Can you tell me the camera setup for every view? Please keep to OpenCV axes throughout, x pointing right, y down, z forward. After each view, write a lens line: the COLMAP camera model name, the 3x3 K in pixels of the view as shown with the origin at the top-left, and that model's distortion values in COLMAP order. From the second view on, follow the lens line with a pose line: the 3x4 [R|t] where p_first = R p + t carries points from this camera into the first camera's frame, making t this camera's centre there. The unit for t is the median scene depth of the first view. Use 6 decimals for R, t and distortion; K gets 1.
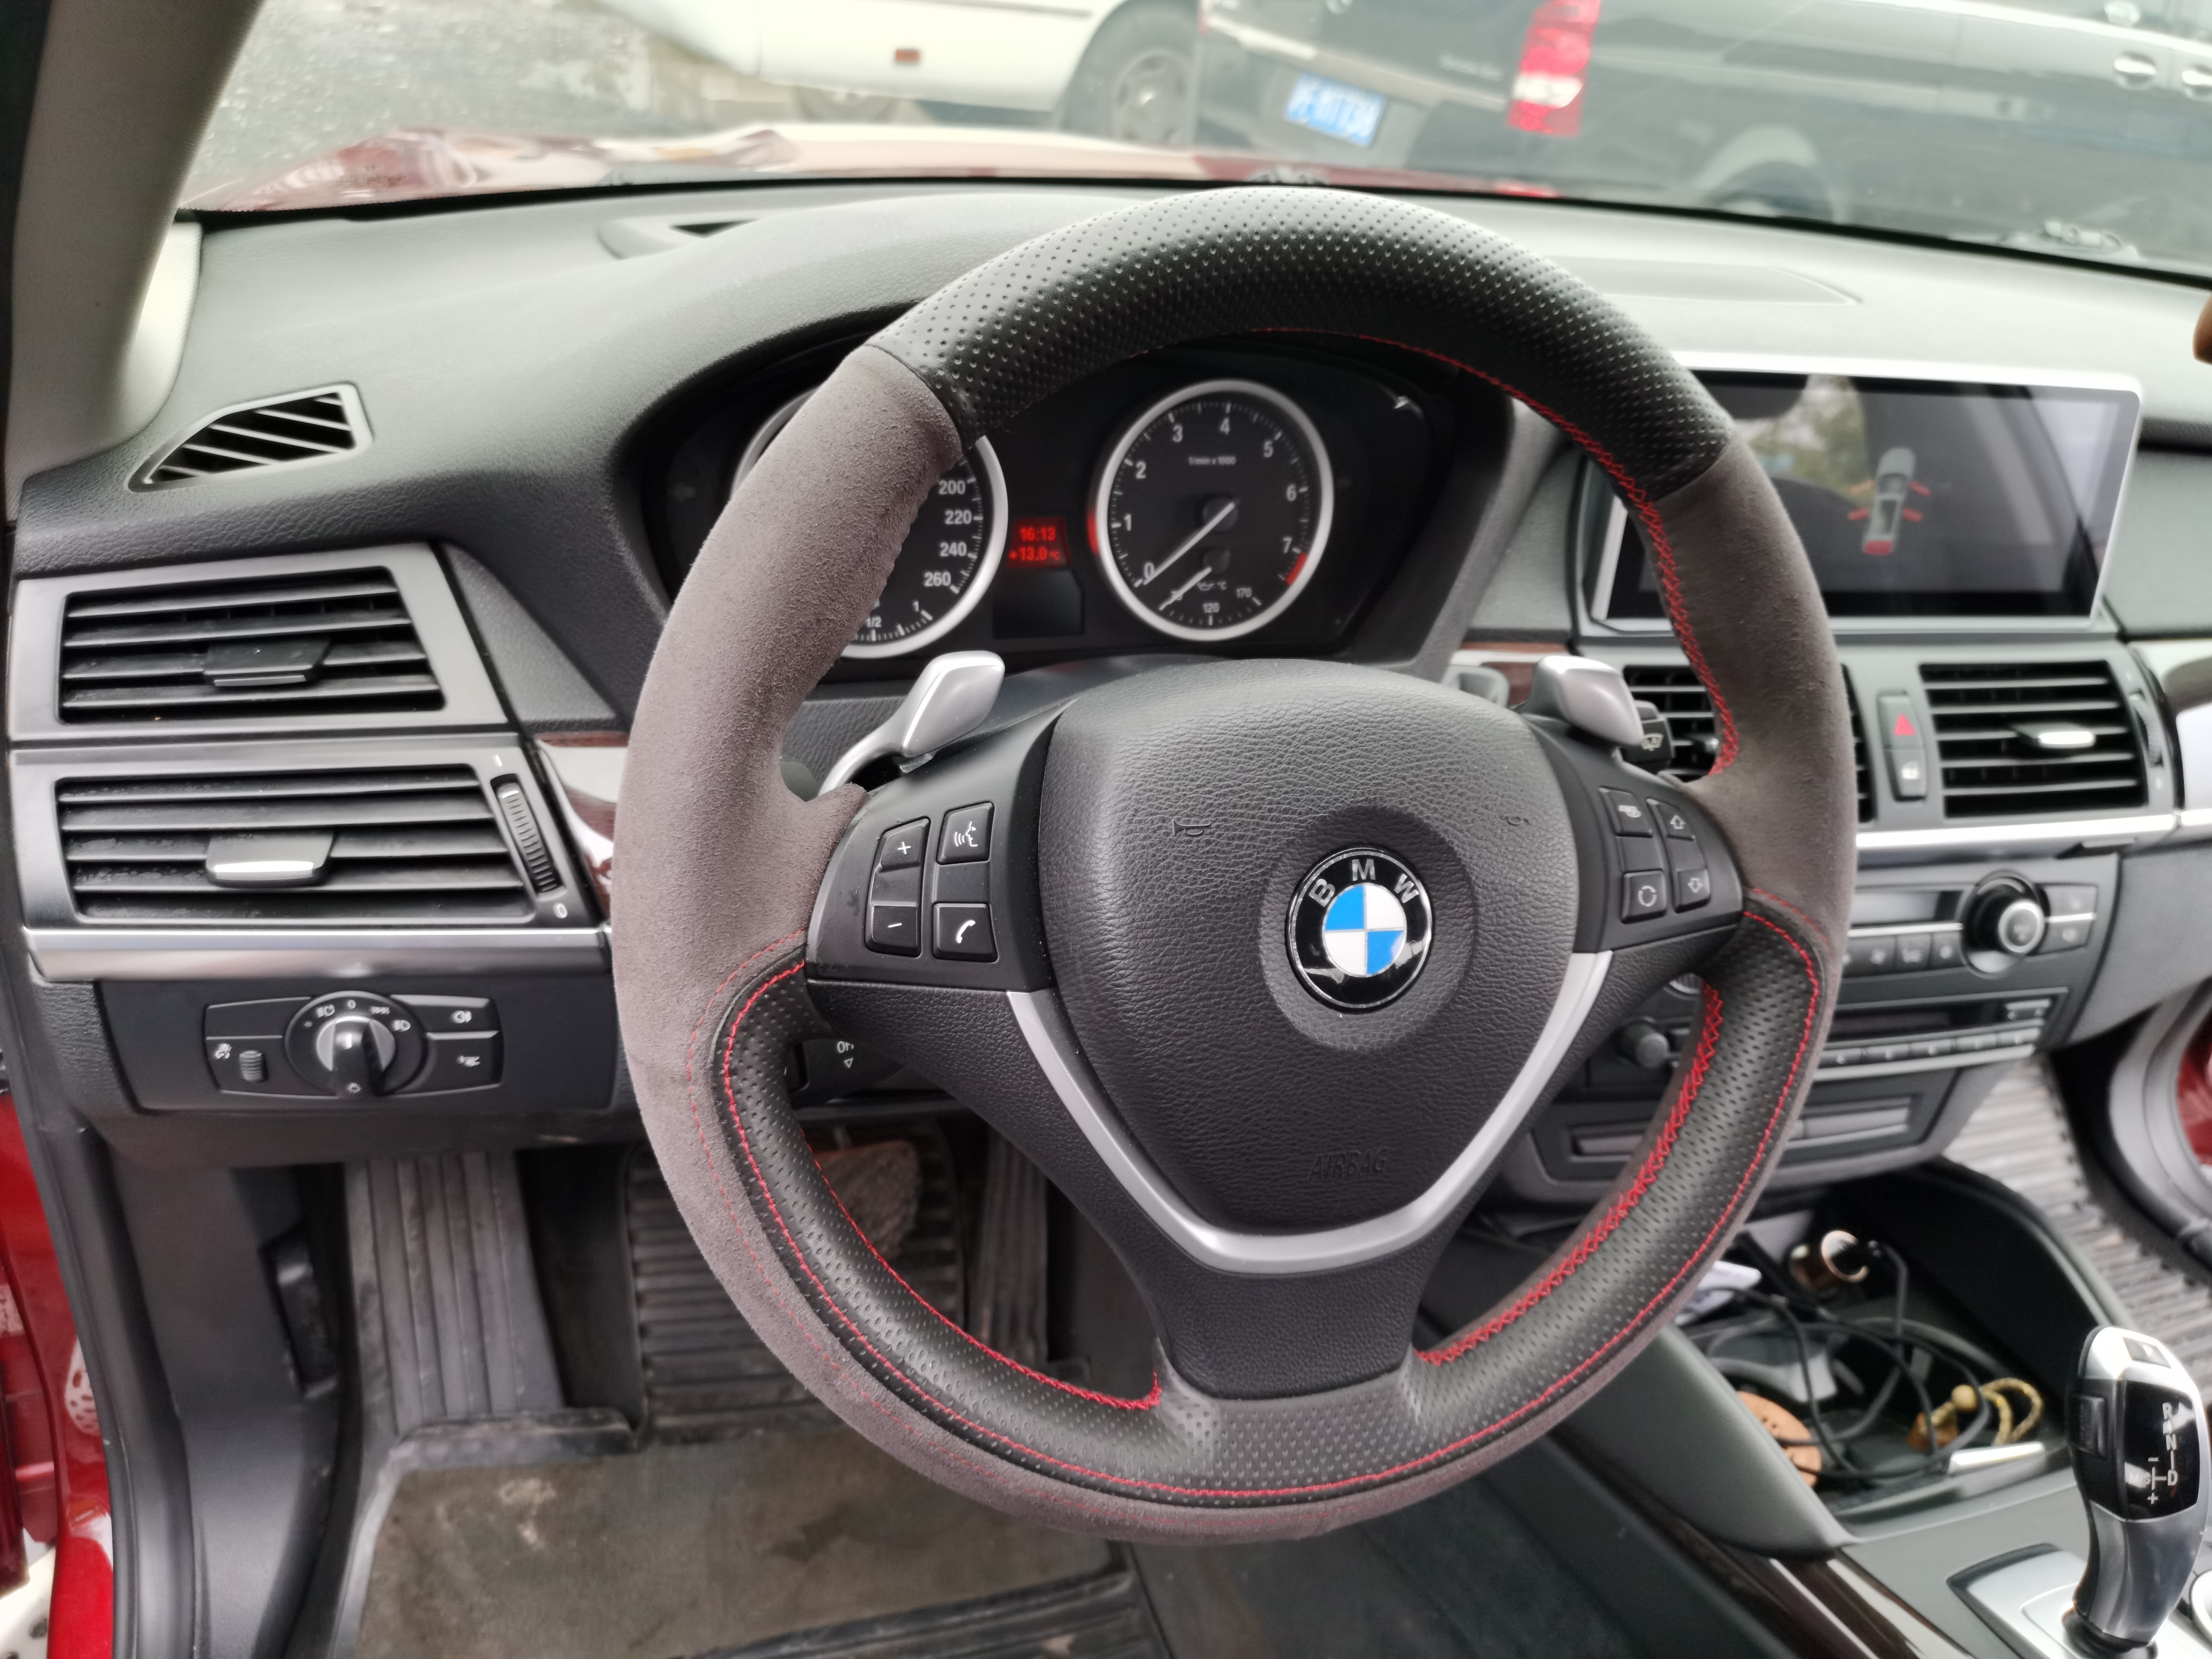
lens RADIAL K [[1734.5, 0, 1106.0], [0, 1734.5, 829.5], [0, 0, 1]] dist [0.052148, -0.078340]
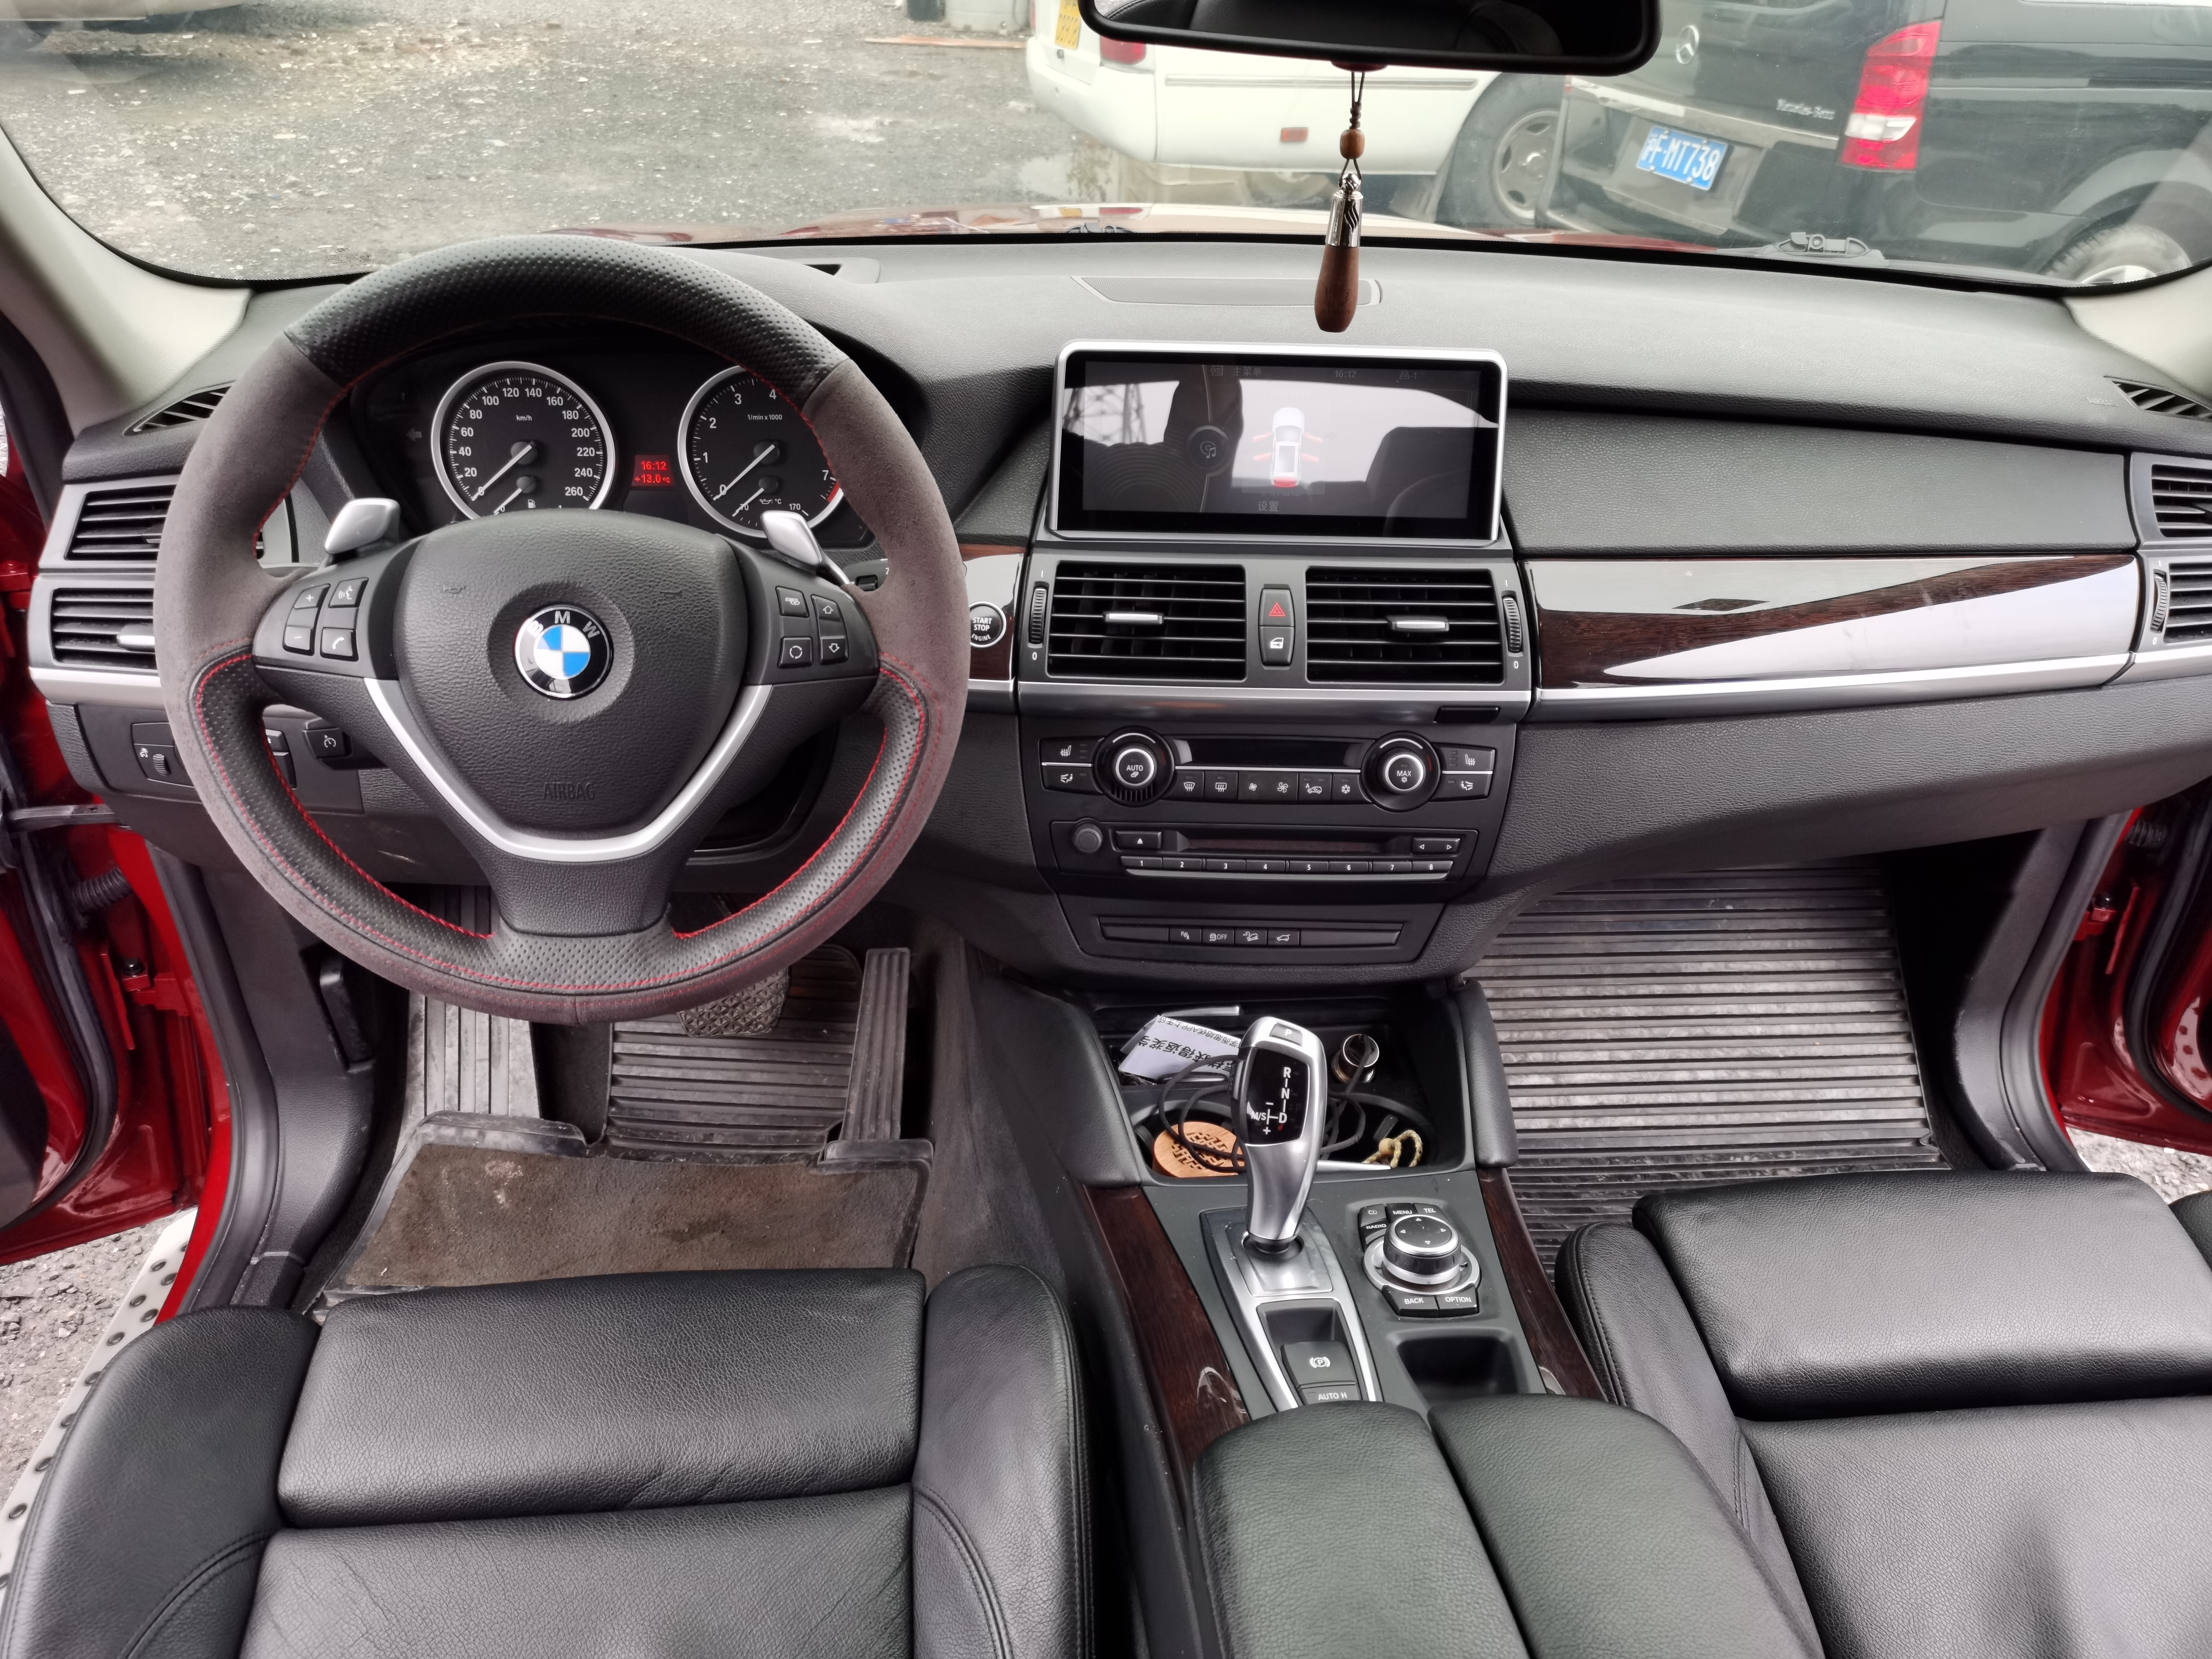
lens RADIAL K [[1708.9, 0, 1106.0], [0, 1708.9, 829.5], [0, 0, 1]] dist [0.055942, -0.048196]
pose [[0.960497, 0.046679, -0.274346, 0.643160], [-0.055709, 0.998129, -0.025213, 0.138786], [0.272656, 0.039501, 0.961300, -0.284151]]
